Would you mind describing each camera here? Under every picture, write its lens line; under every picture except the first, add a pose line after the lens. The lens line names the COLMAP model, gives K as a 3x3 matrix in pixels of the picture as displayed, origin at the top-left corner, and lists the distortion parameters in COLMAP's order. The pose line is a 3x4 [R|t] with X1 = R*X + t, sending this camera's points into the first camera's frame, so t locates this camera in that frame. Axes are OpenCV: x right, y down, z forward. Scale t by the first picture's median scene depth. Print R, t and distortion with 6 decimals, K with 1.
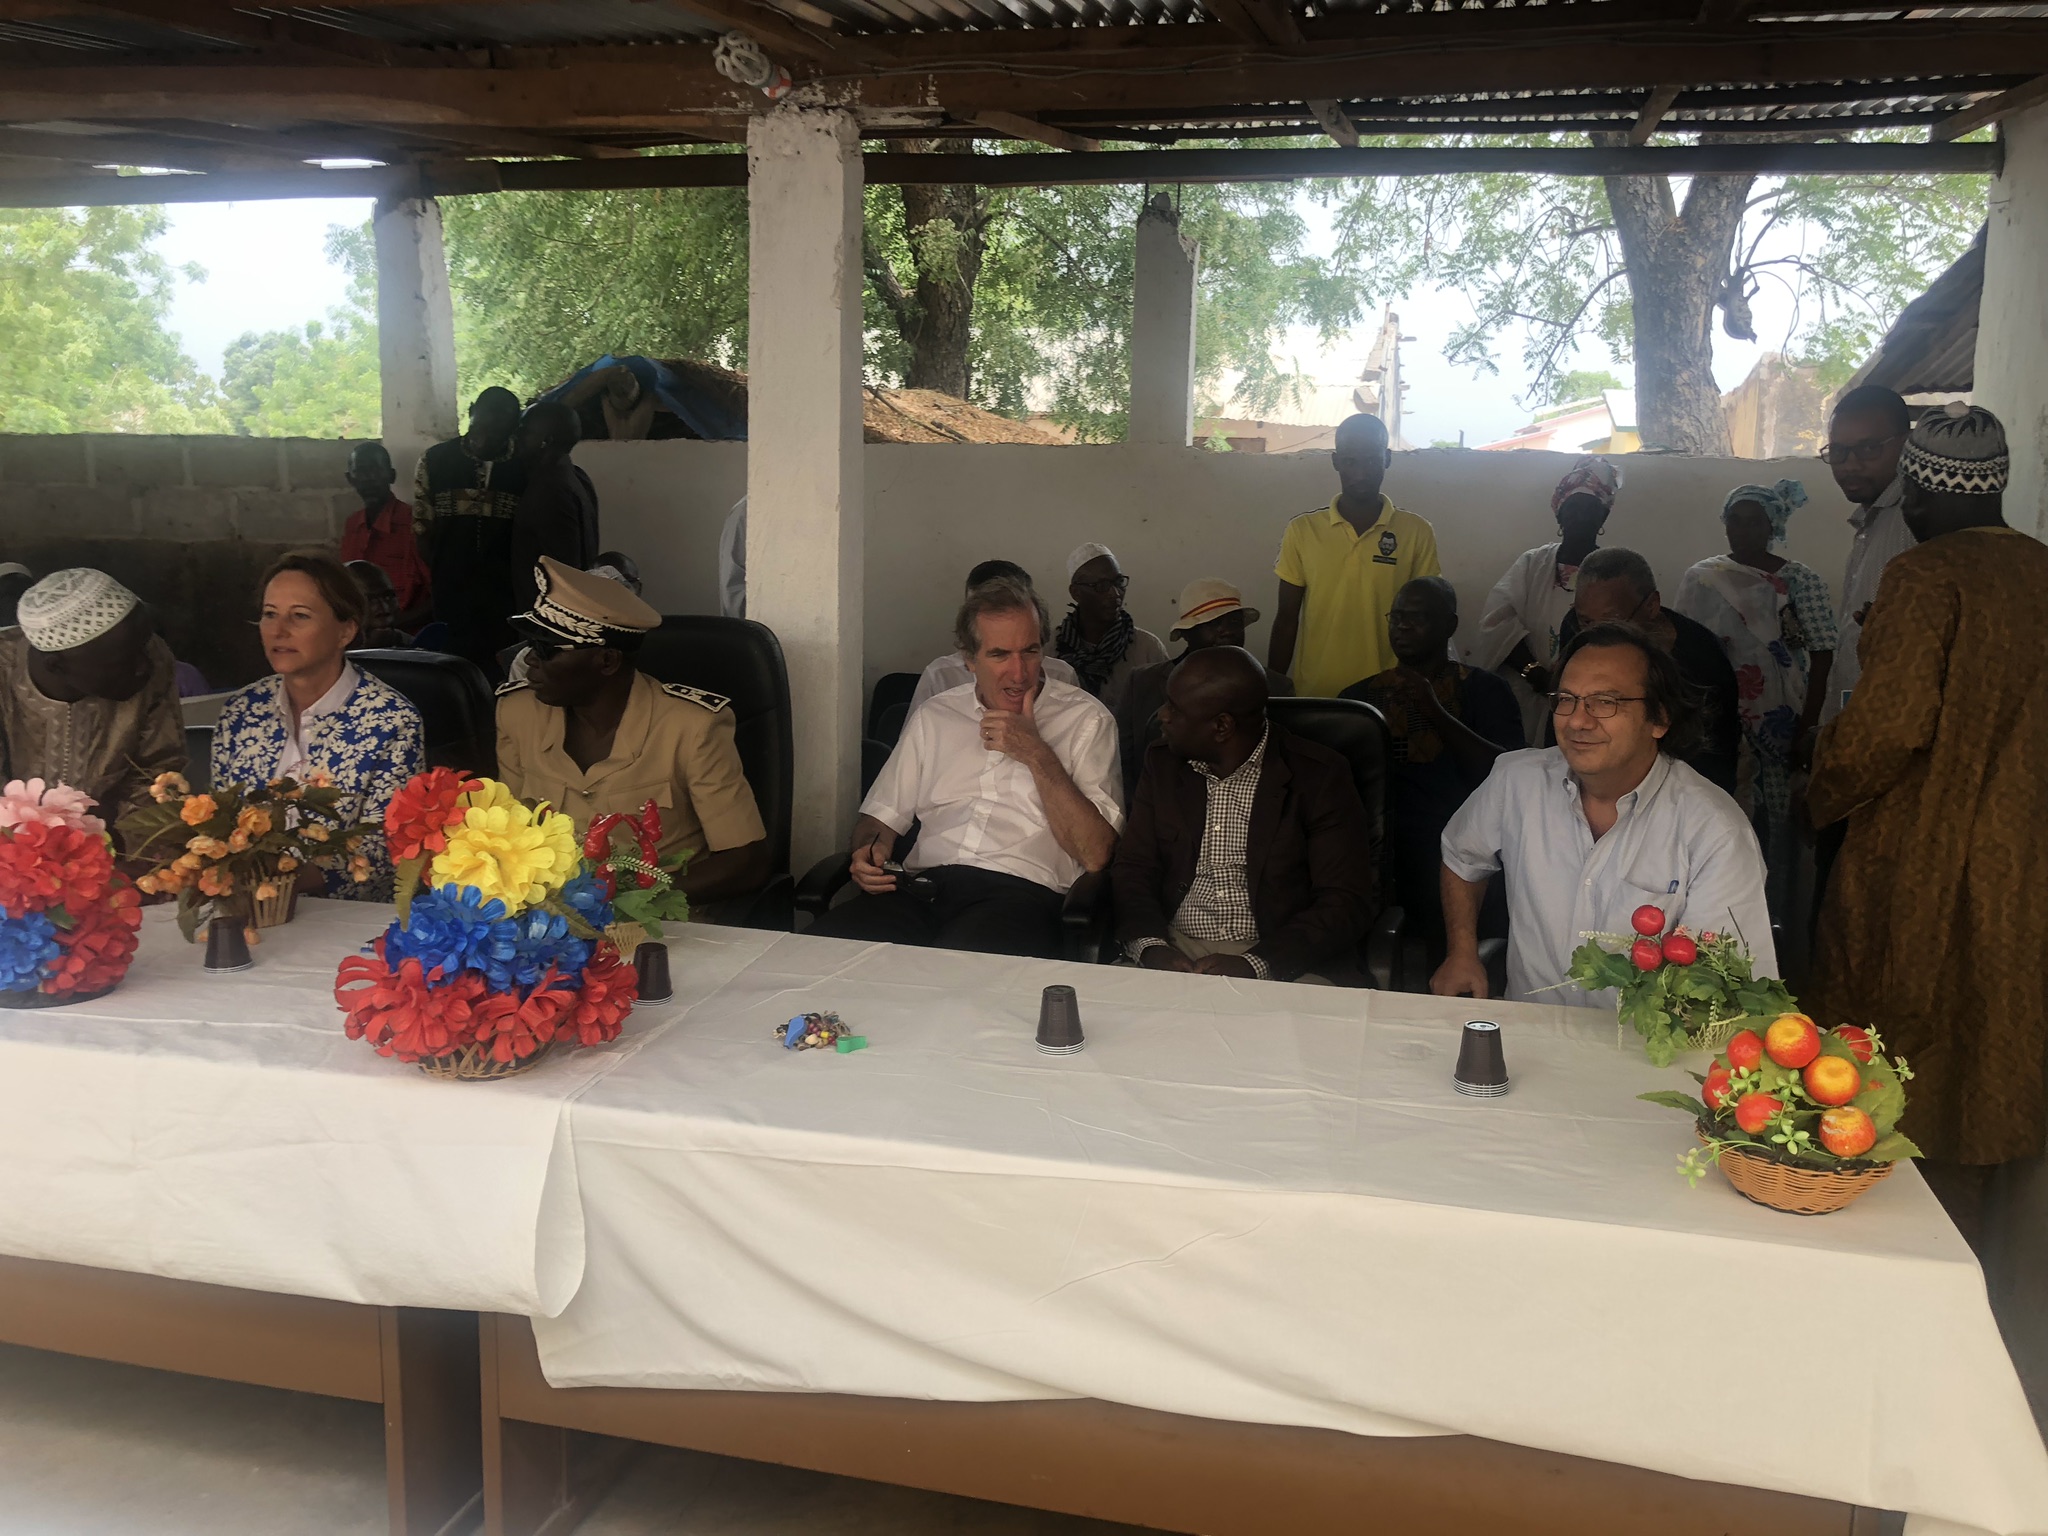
lens RADIAL K [[1699.6, 0, 1068.5], [0, 1699.6, 734.3], [0, 0, 1]] dist [0.030981, -0.027853]
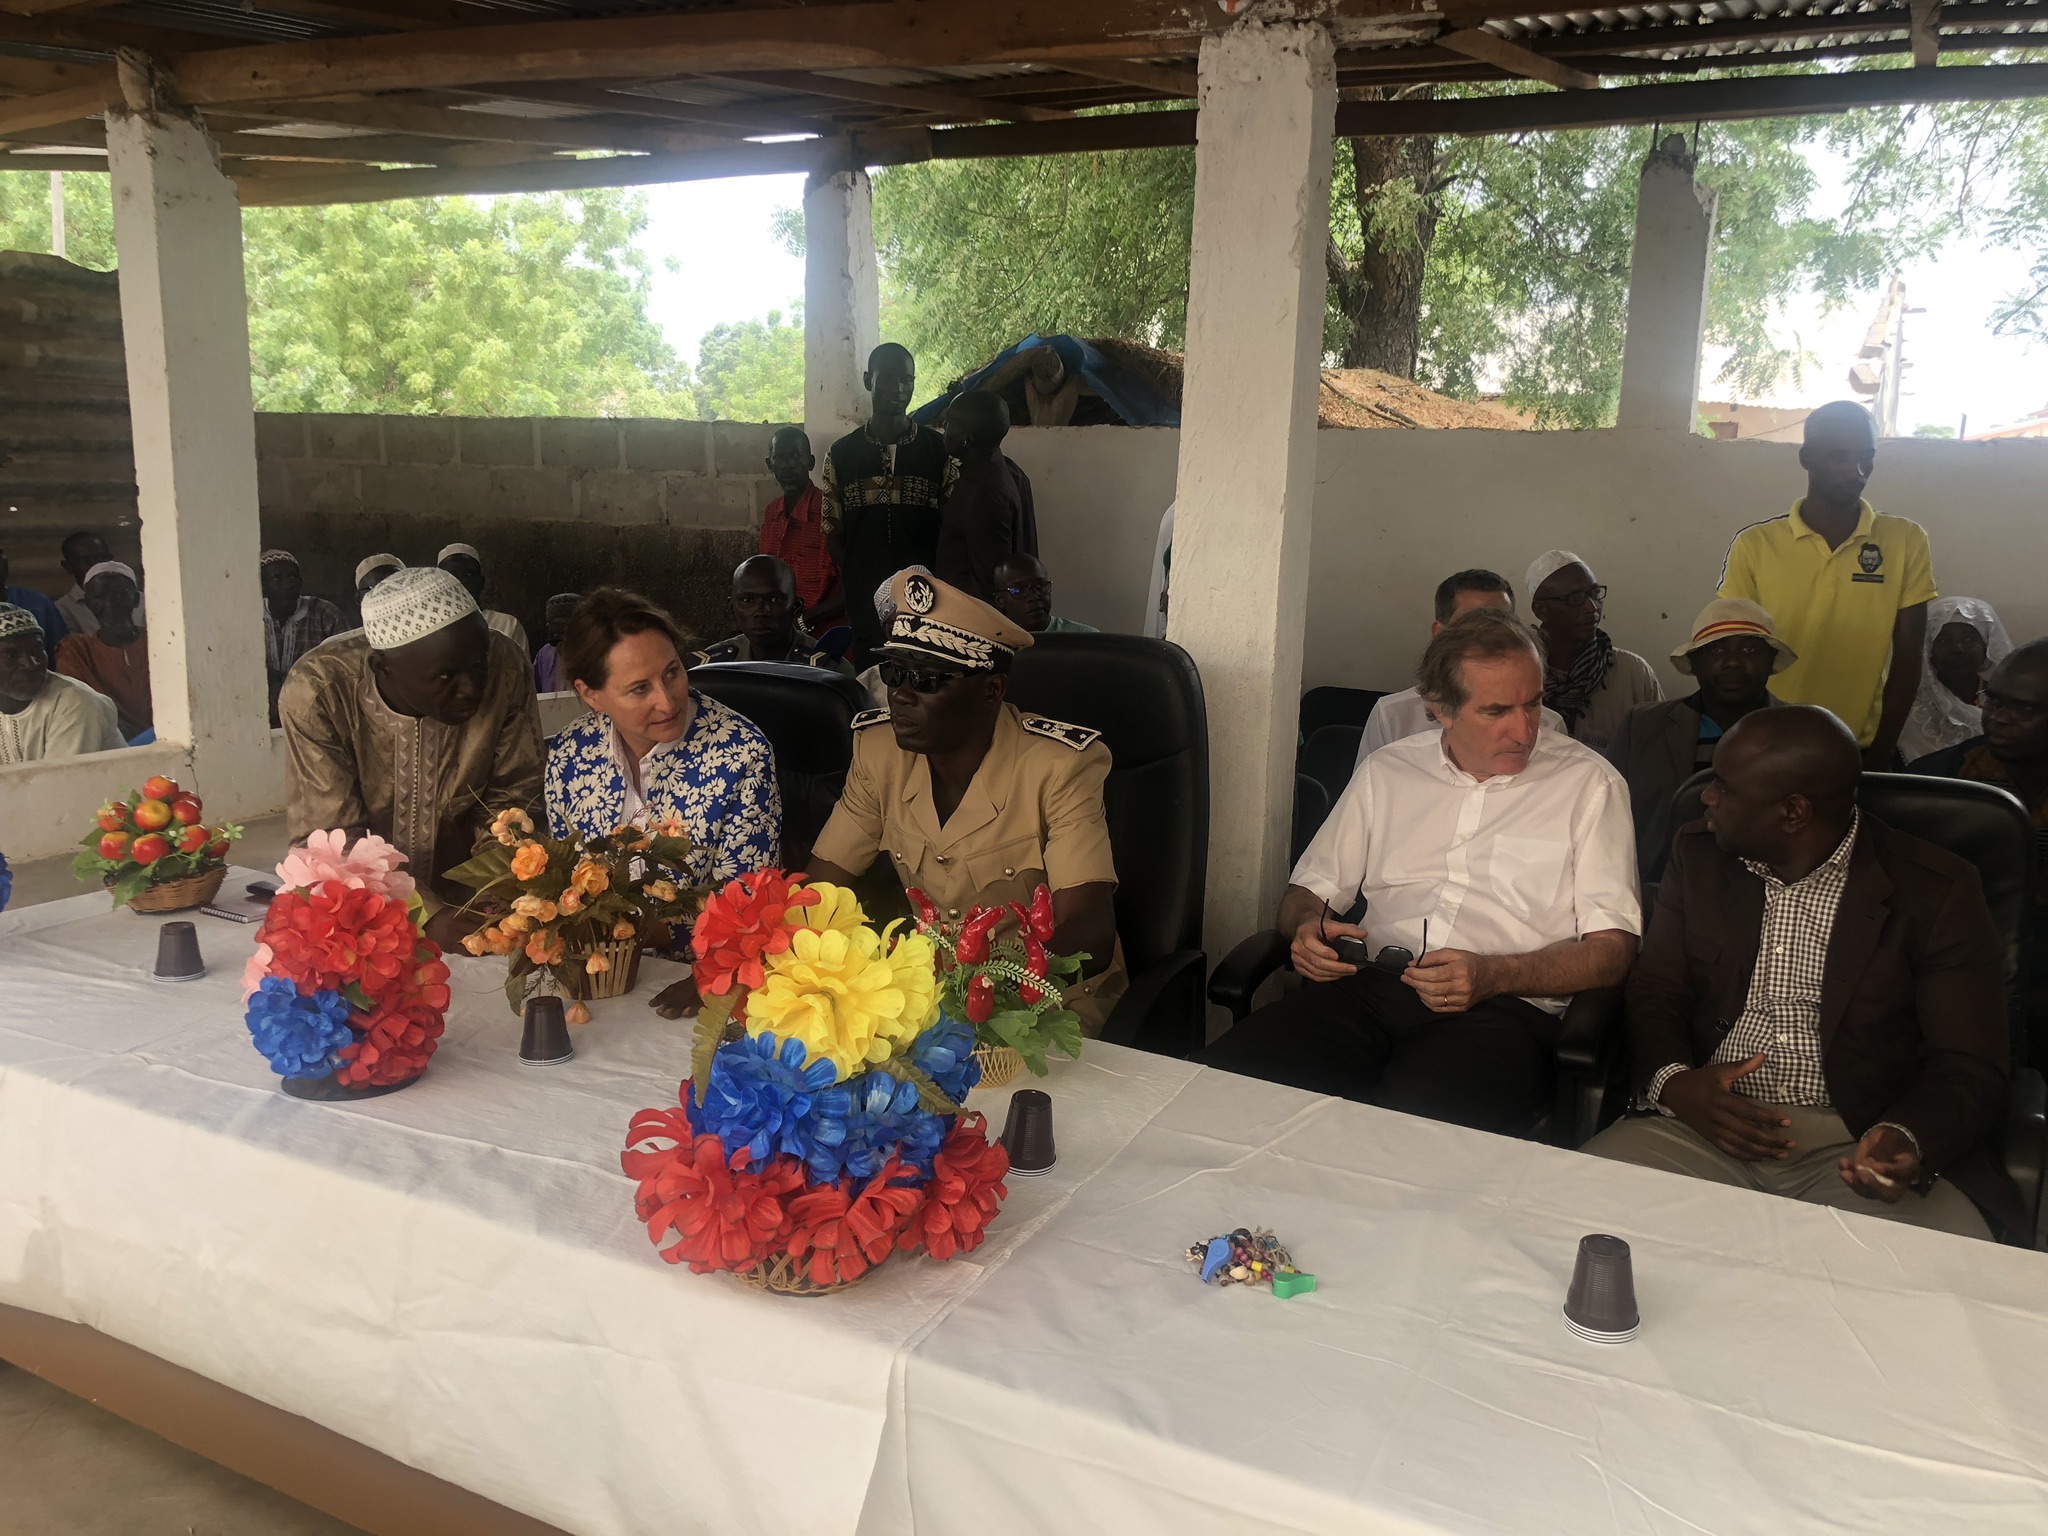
lens RADIAL K [[1699.6, 0, 1044.6], [0, 1699.6, 738.3], [0, 0, 1]] dist [0.030981, -0.027853]
pose [[0.967430, 0.049748, -0.248201, -0.037058], [-0.046849, 0.998747, 0.017576, -0.031121], [0.248764, -0.005376, 0.968549, 0.168790]]
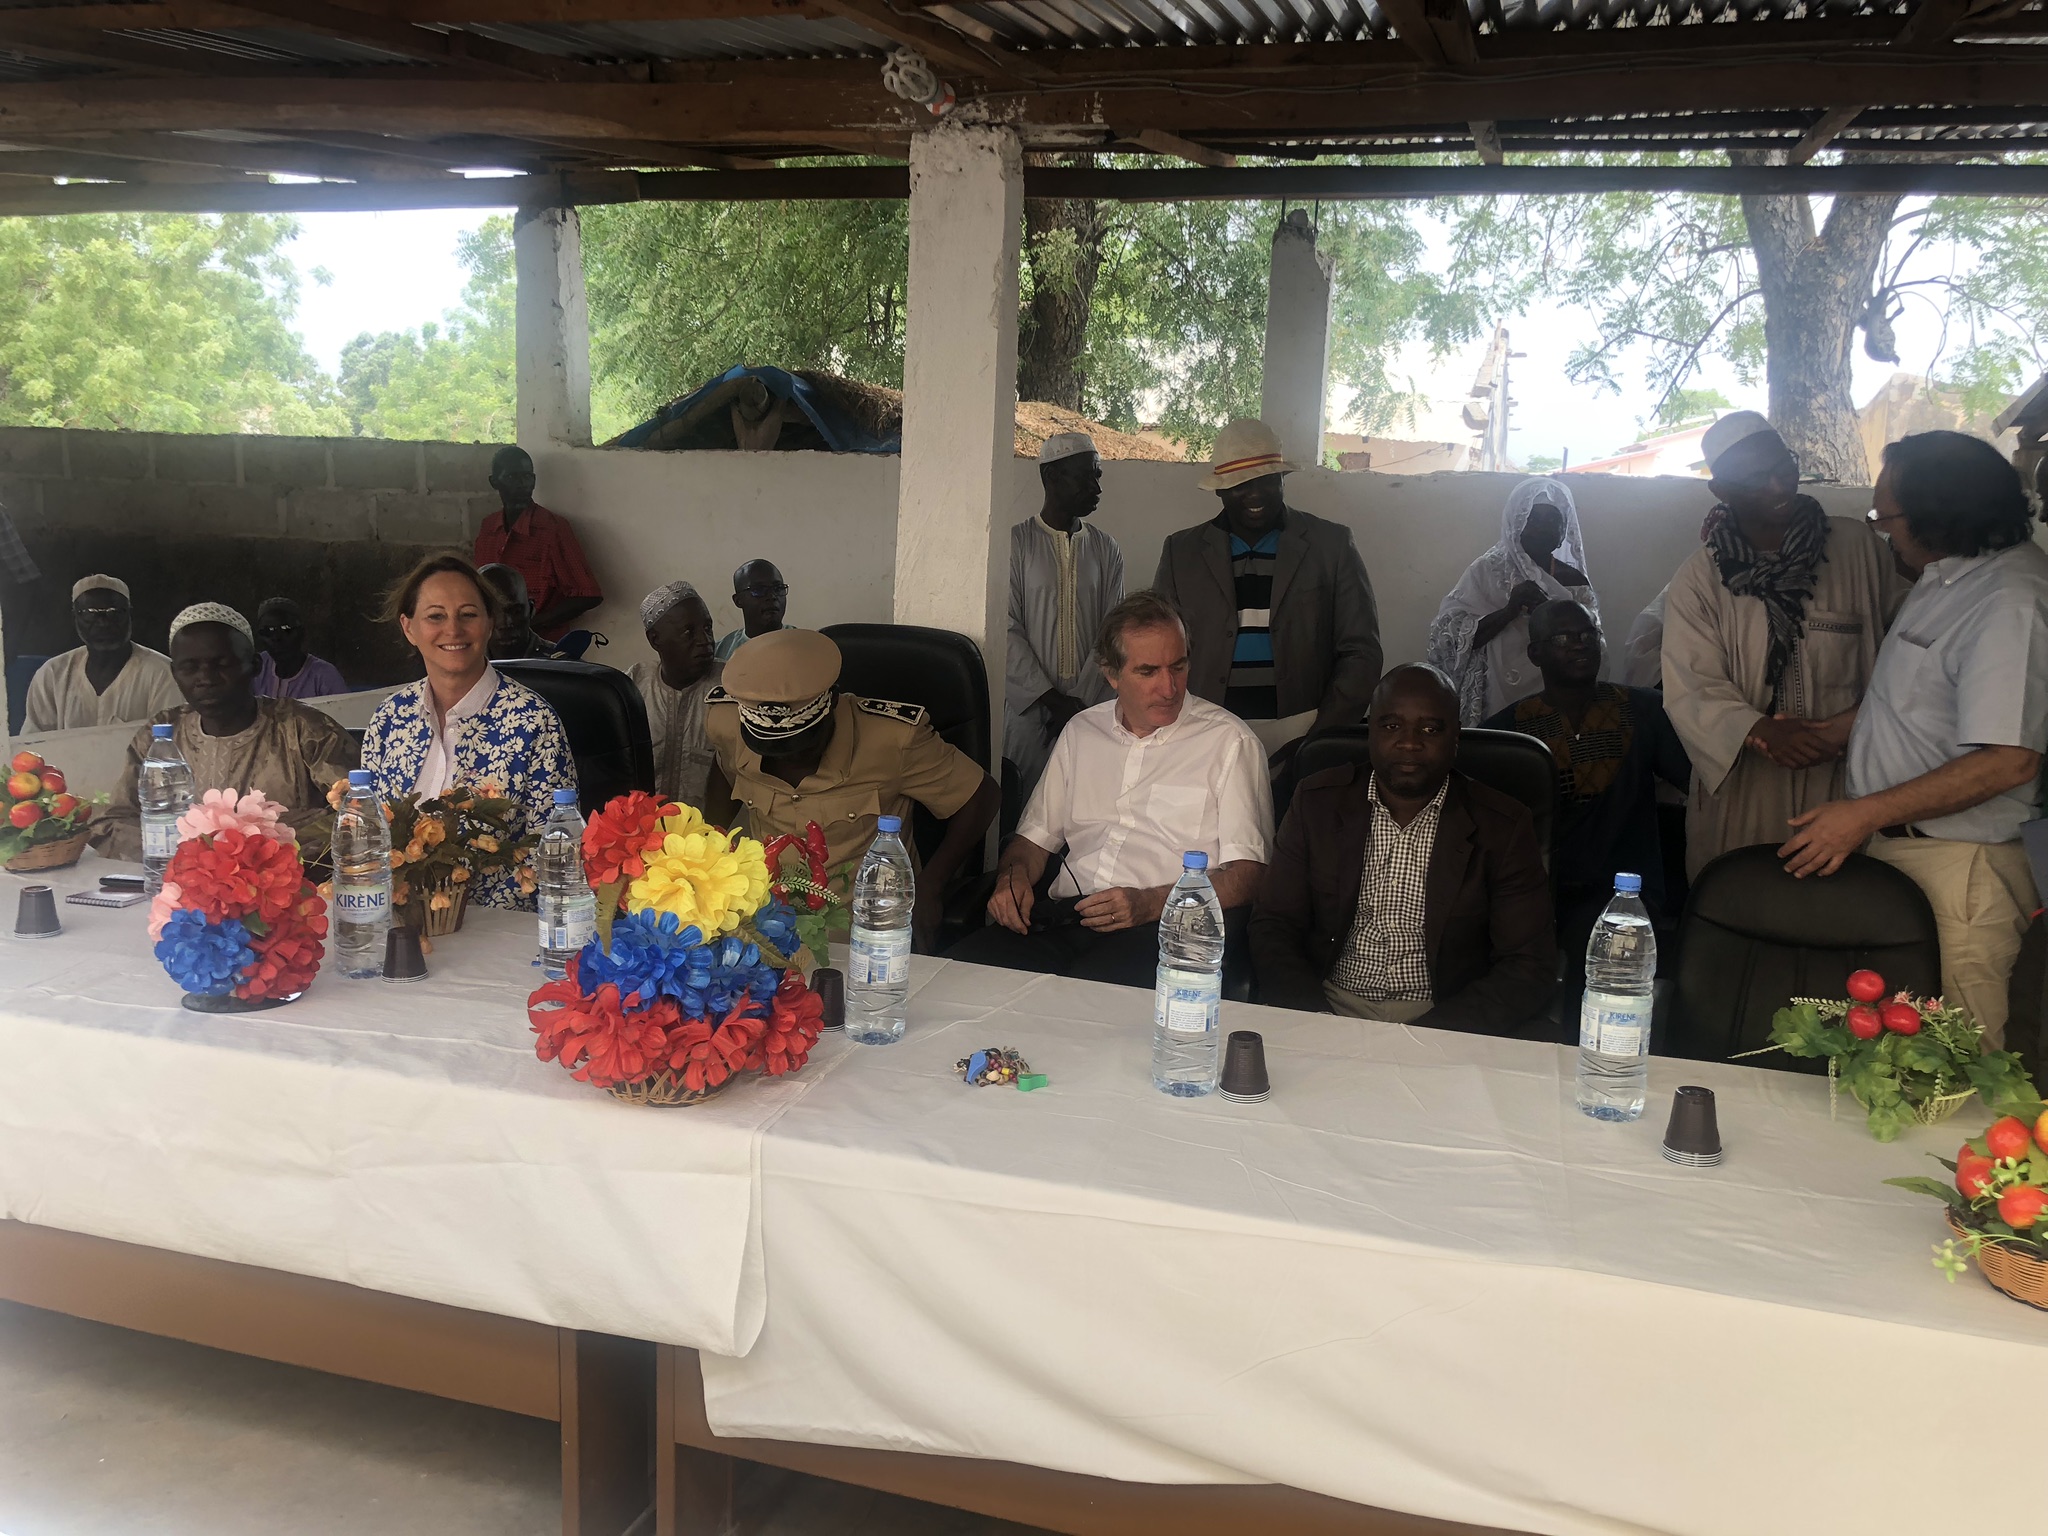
lens RADIAL K [[1699.6, 0, 1046.9], [0, 1699.6, 744.7], [0, 0, 1]] dist [0.030981, -0.027853]
pose [[0.997860, 0.028078, -0.059056, -0.039112], [-0.028014, 0.999606, 0.001910, -0.008996], [0.059087, -0.000252, 0.998253, 0.010170]]
